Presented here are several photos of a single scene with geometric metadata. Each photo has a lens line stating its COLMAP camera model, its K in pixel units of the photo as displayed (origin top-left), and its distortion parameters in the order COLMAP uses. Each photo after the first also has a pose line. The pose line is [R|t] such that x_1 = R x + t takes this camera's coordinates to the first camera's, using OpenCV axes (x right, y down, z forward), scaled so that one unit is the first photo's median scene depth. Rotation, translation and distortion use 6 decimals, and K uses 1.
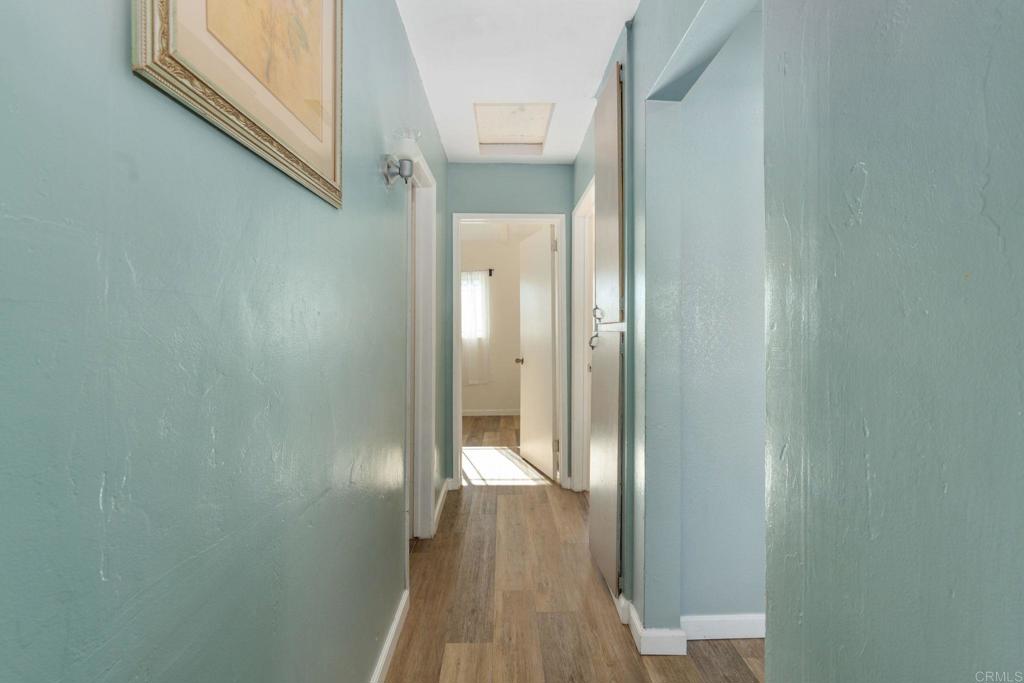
lens RADIAL K [[453.0, 0, 514.5], [0, 453.0, 339.1], [0, 0, 1]] dist [-0.003749, 0.000187]
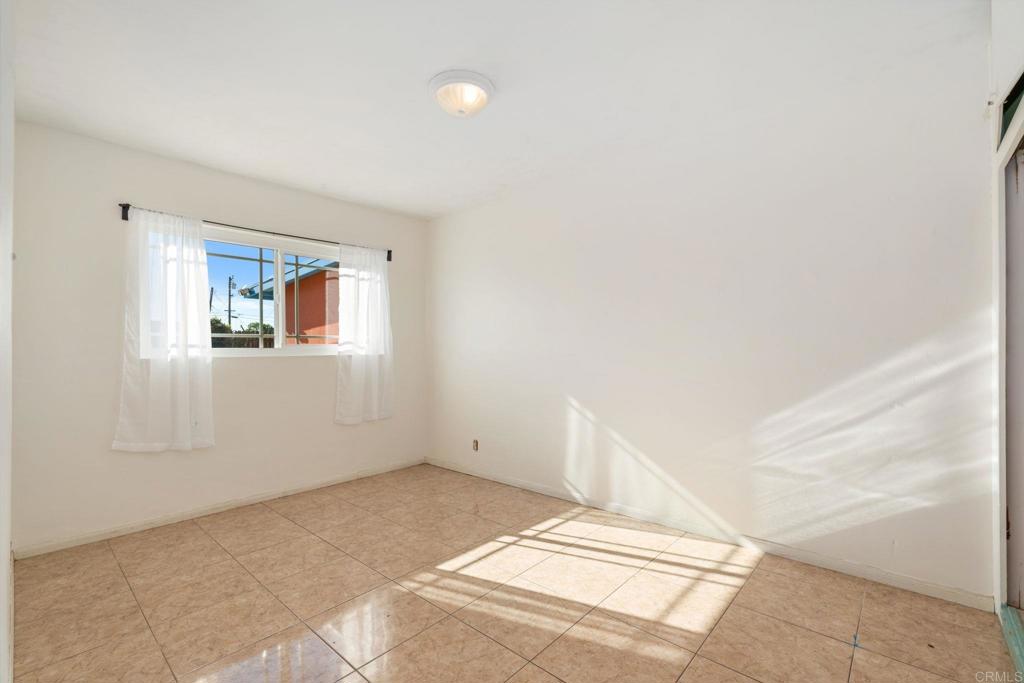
lens RADIAL K [[450.0, 0, 508.6], [0, 450.0, 348.1], [0, 0, 1]] dist [-0.007803, 0.000021]
pose [[0.678868, -0.006107, 0.734235, -0.424372], [0.015251, 0.999867, -0.005784, -0.004120], [-0.734102, 0.015124, 0.678870, 0.428155]]
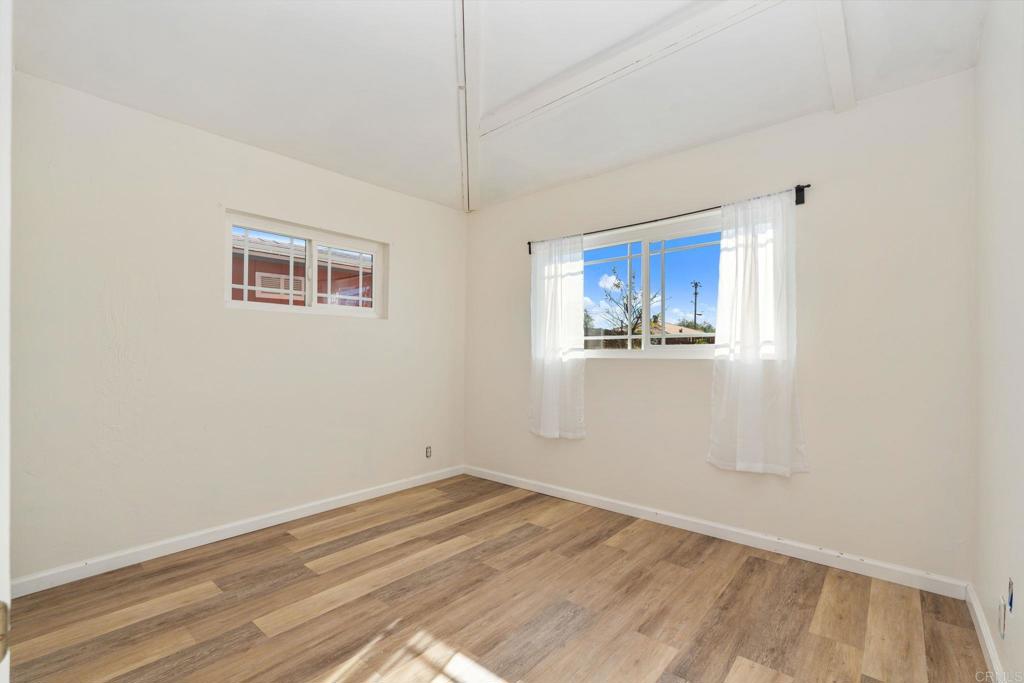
lens RADIAL K [[450.0, 0, 508.6], [0, 450.0, 348.1], [0, 0, 1]] dist [-0.007803, 0.000021]
pose [[0.736062, -0.004130, -0.676902, 0.024785], [-0.006969, 0.999882, -0.013678, -0.004970], [0.676878, 0.014785, 0.735946, 0.543487]]
